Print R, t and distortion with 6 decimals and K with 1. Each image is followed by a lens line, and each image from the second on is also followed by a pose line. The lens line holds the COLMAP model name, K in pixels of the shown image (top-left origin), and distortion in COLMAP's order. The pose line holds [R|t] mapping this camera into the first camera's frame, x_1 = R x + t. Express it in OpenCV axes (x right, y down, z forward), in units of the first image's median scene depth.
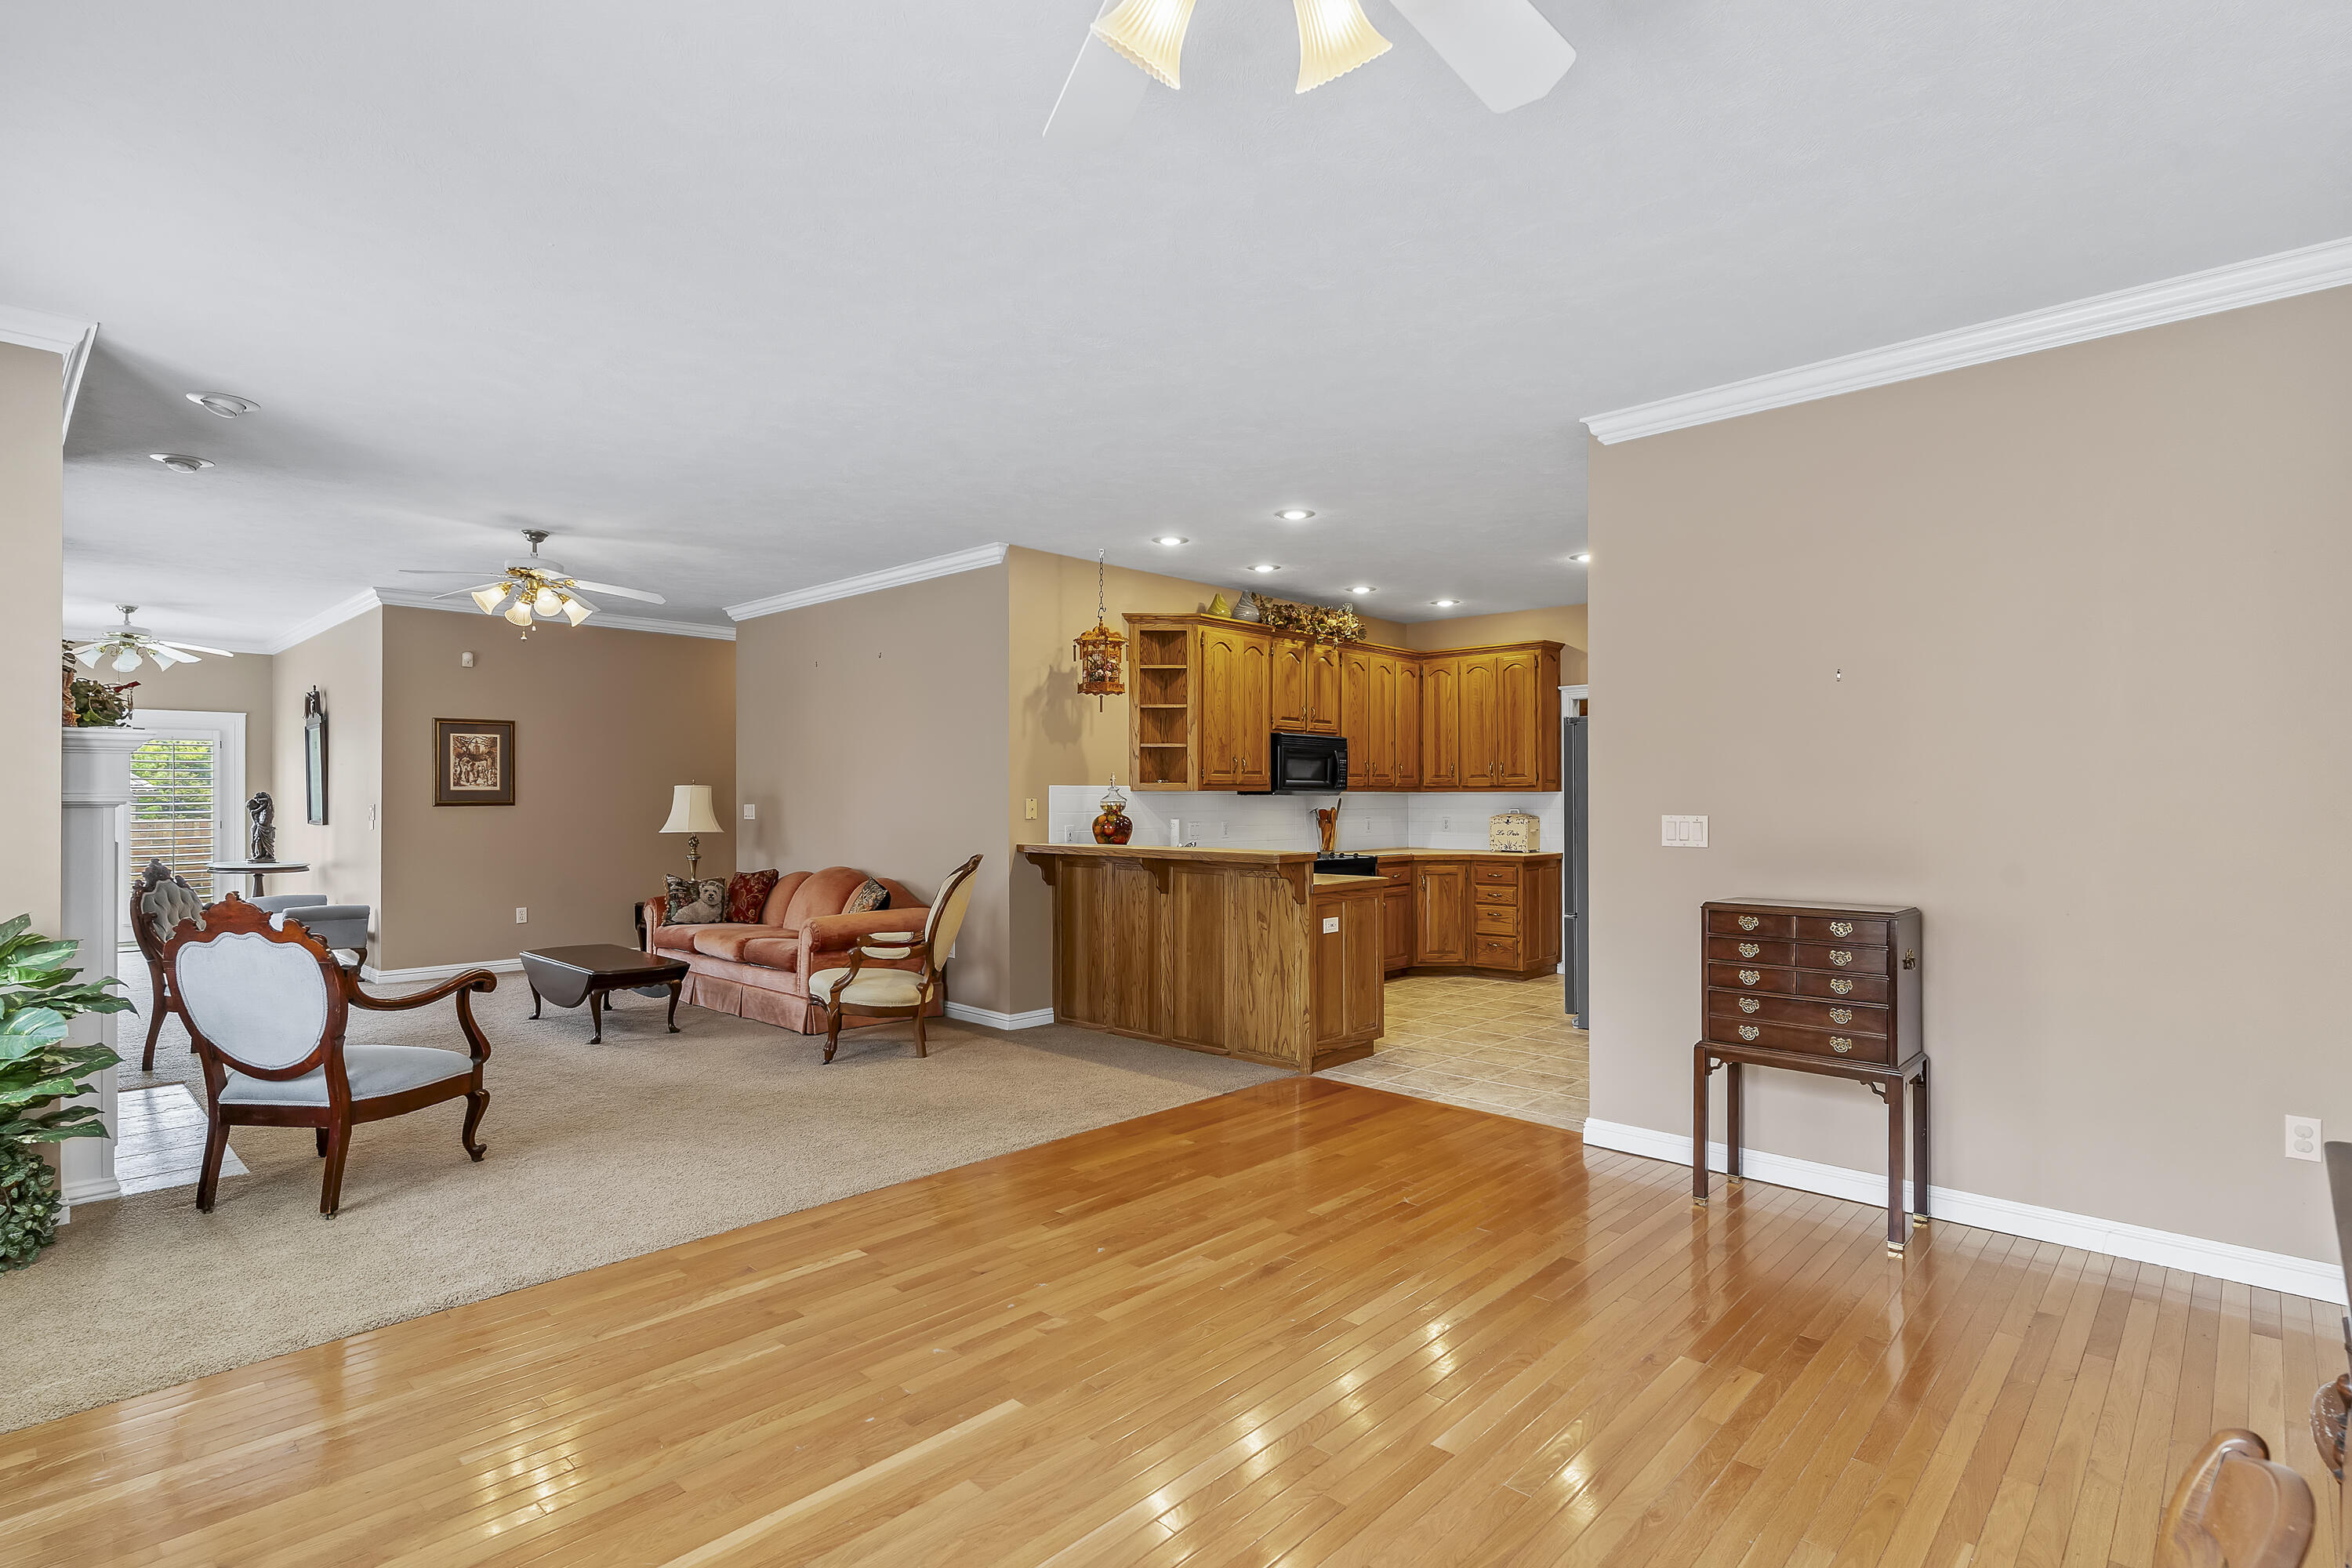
lens RADIAL K [[1167.6, 0, 1185.9], [0, 1167.6, 787.0], [0, 0, 1]] dist [-0.002856, 0.000166]
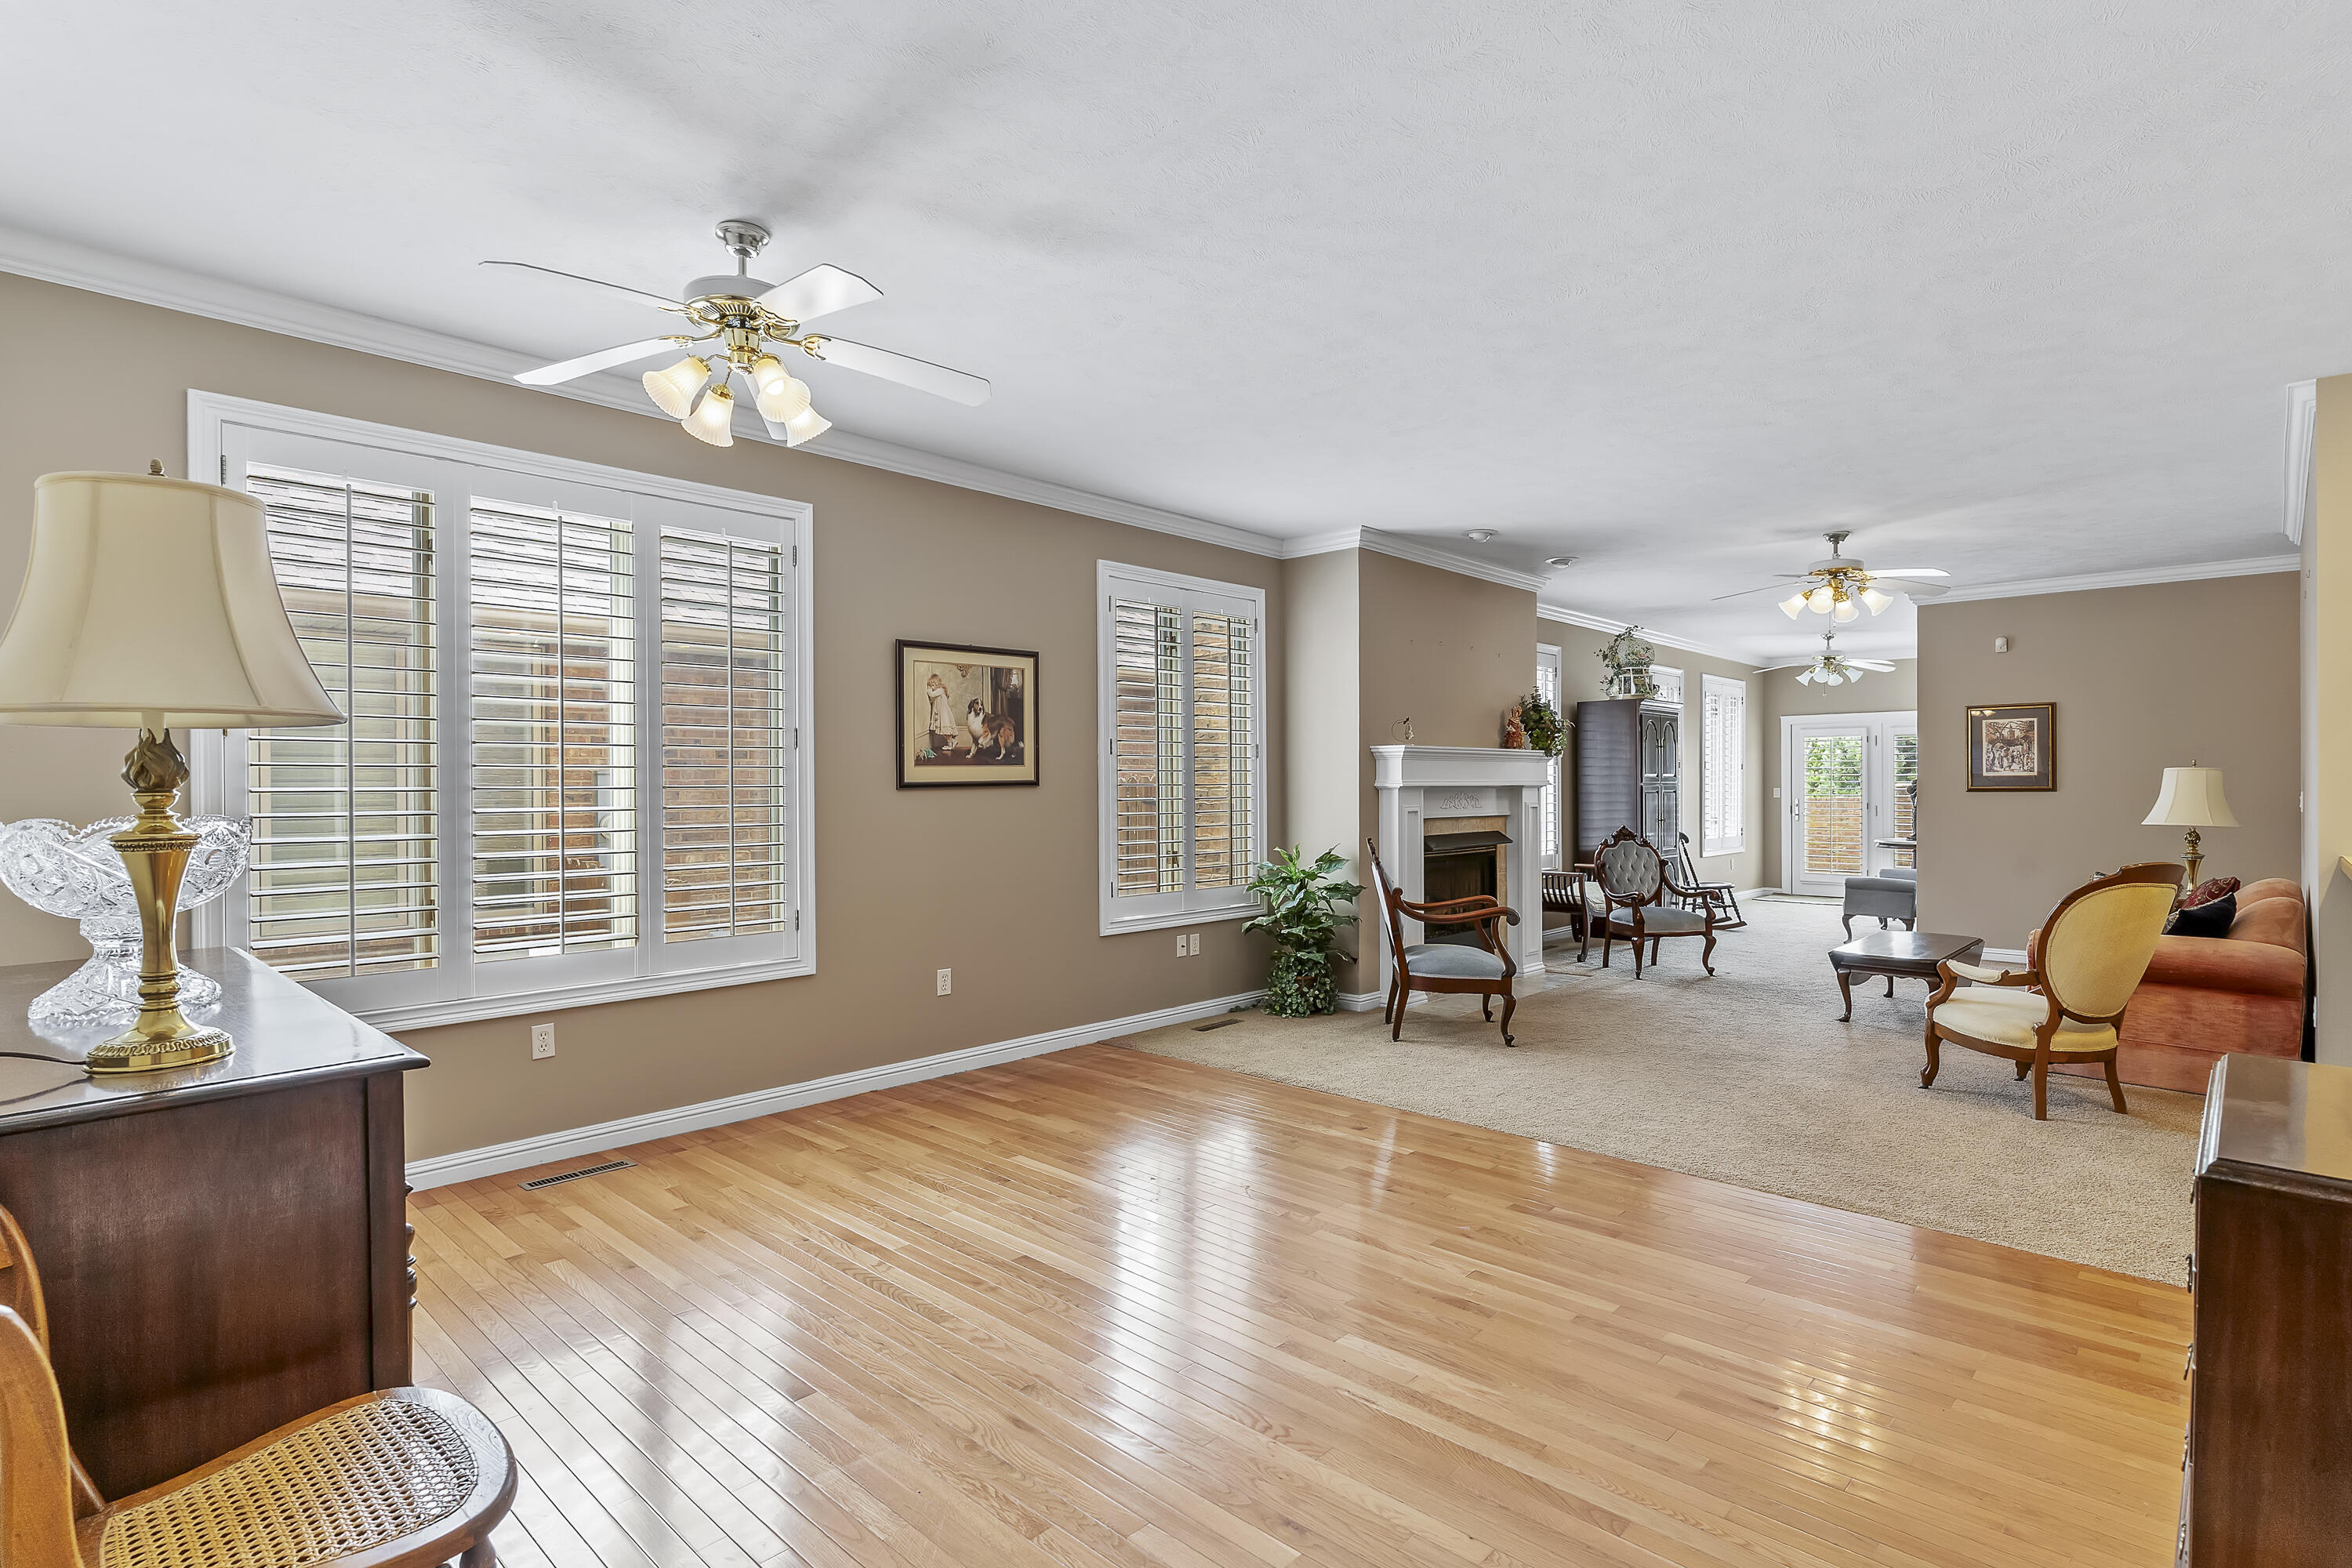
lens RADIAL K [[1150.0, 0, 1188.4], [0, 1150.0, 789.0], [0, 0, 1]] dist [-0.001570, -0.000310]
pose [[0.003008, 0.005180, -0.999982, 0.400879], [0.009249, 0.999944, 0.005208, 0.002745], [0.999953, -0.009264, 0.002960, 0.328536]]
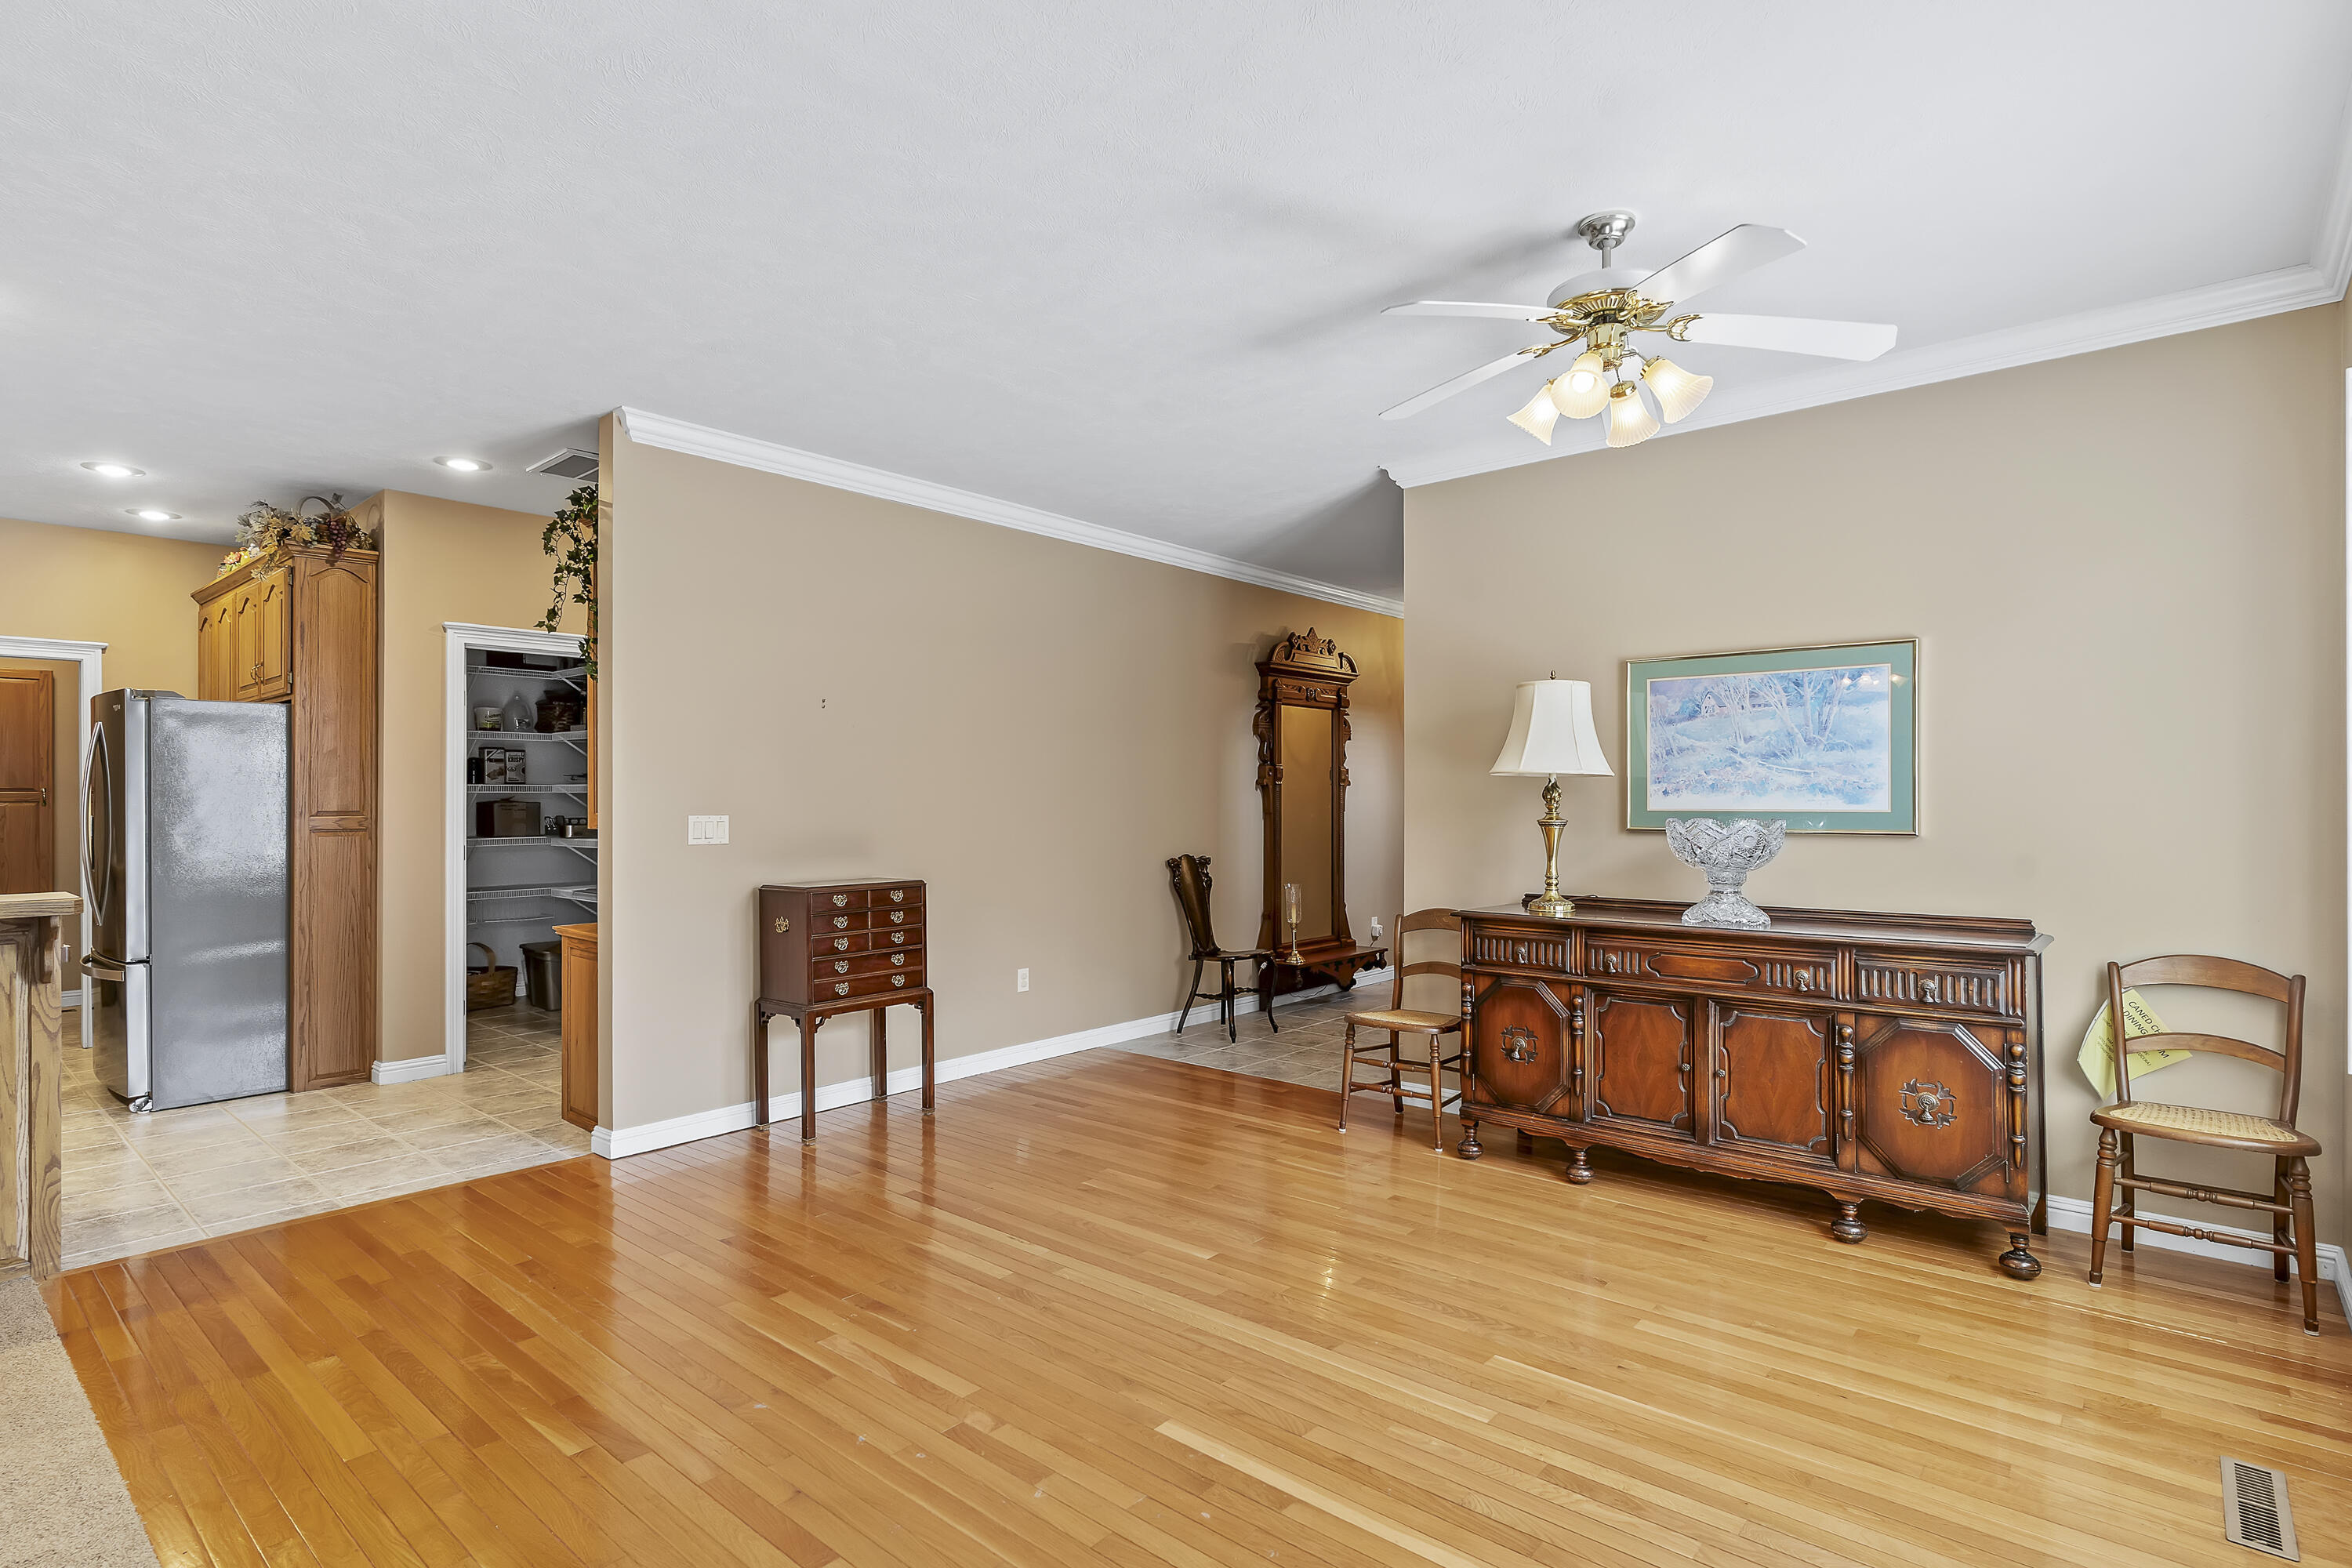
lens RADIAL K [[1123.9, 0, 1174.1], [0, 1123.9, 806.8], [0, 0, 1]] dist [0.000051, 0.000017]
pose [[-0.053075, -0.002704, 0.998587, -0.344876], [-0.008881, 0.999958, 0.002236, 0.005500], [-0.998551, -0.008750, -0.053097, 0.337549]]
